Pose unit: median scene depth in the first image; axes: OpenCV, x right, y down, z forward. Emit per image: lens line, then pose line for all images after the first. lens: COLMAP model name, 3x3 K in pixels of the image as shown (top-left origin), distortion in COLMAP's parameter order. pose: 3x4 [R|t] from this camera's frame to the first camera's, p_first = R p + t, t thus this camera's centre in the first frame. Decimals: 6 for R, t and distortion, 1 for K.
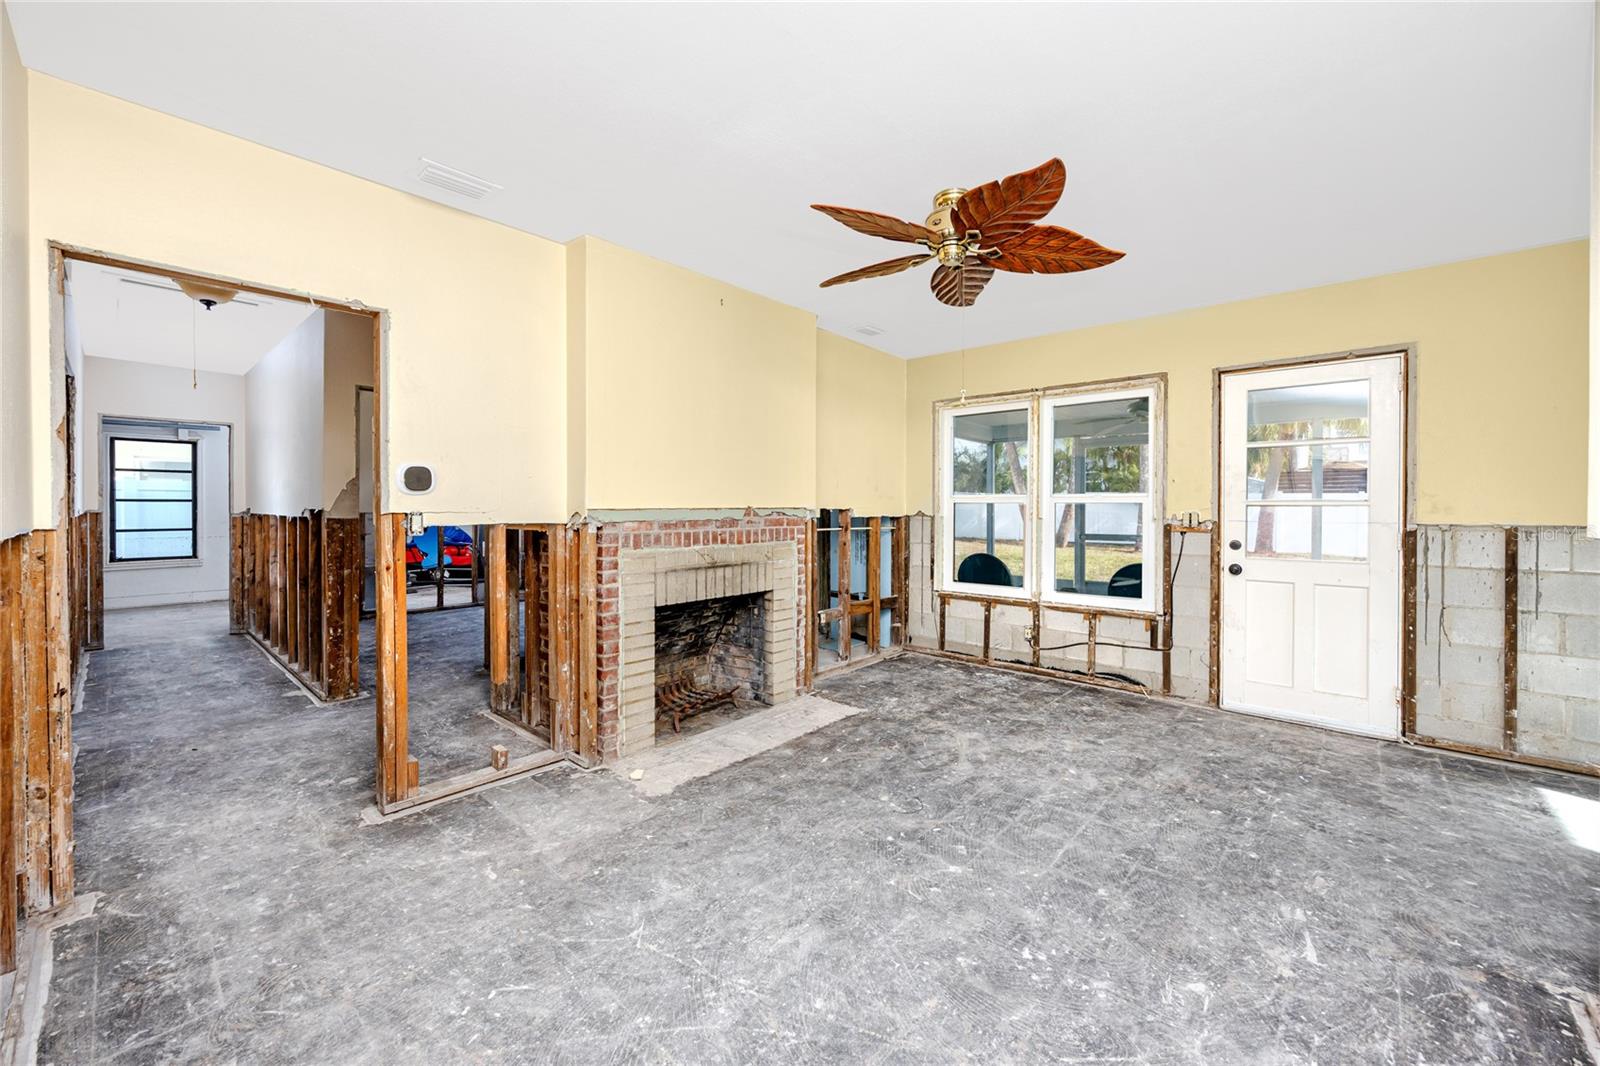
lens RADIAL K [[616.0, 0, 820.6], [0, 616.0, 515.2], [0, 0, 1]] dist [-0.004641, 0.000466]
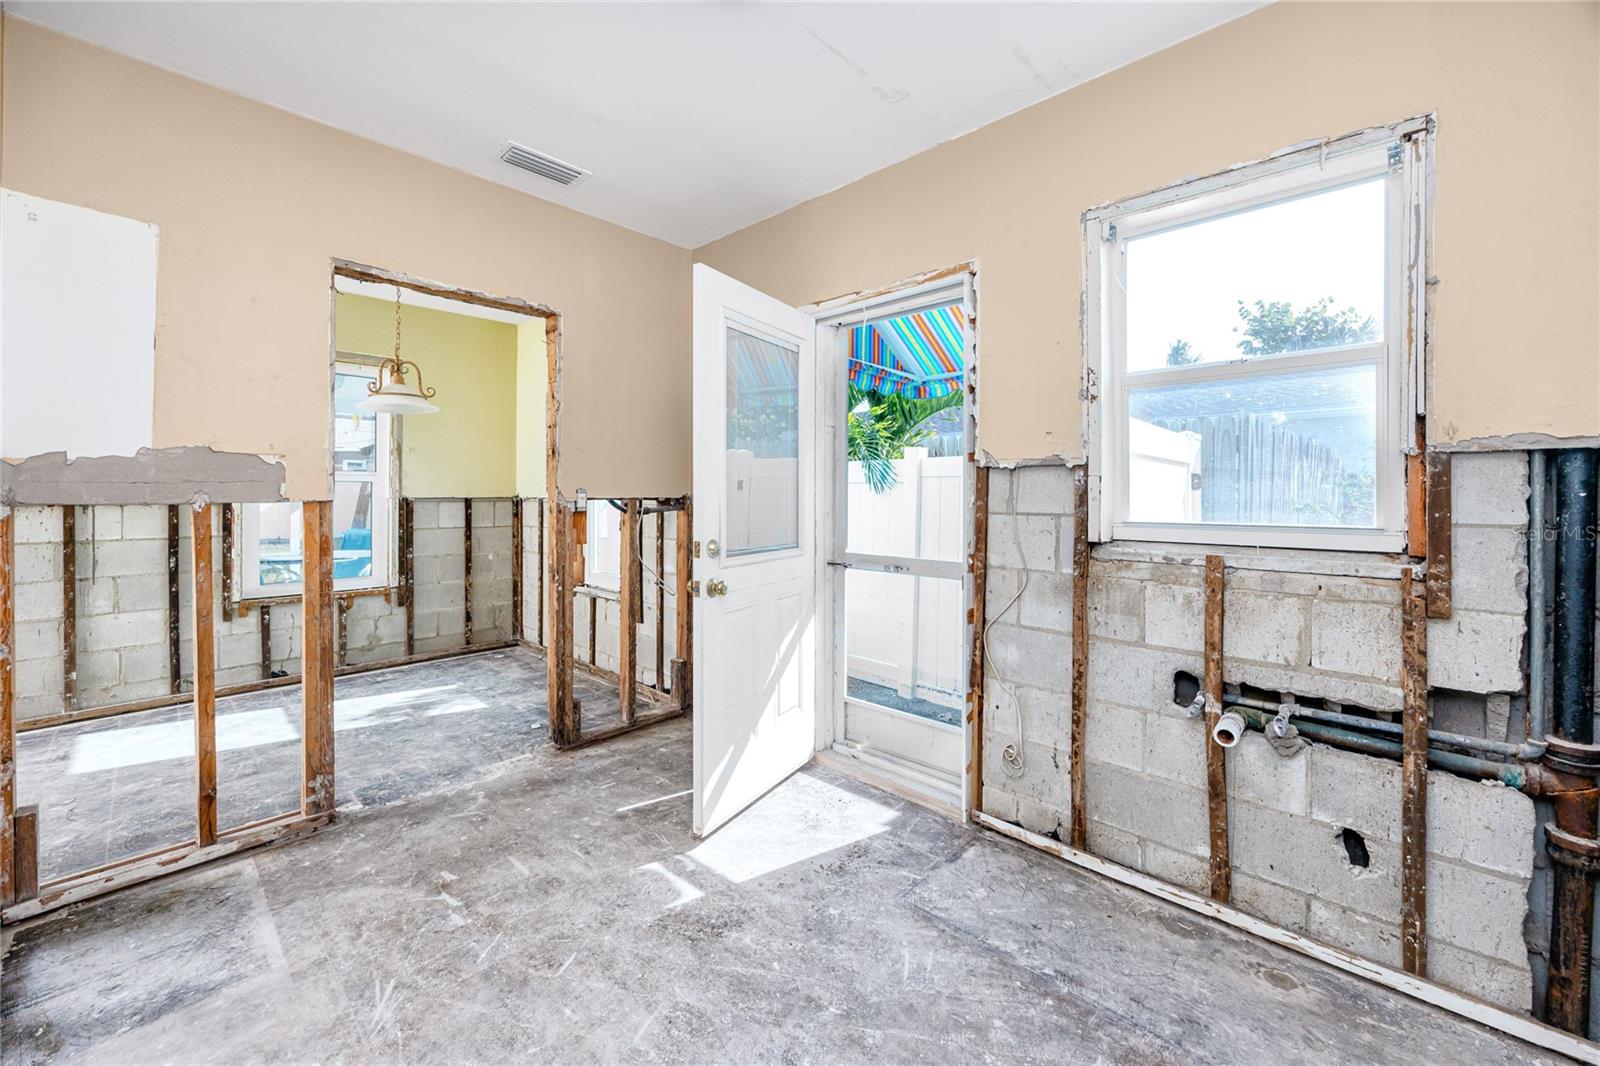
lens RADIAL K [[636.6, 0, 787.0], [0, 636.6, 480.5], [0, 0, 1]] dist [-0.004074, 0.001392]
pose [[0.055978, 0.018091, 0.998268, 0.082676], [0.015359, 0.999702, -0.018978, 0.020987], [-0.998314, 0.016395, 0.055683, -0.304094]]
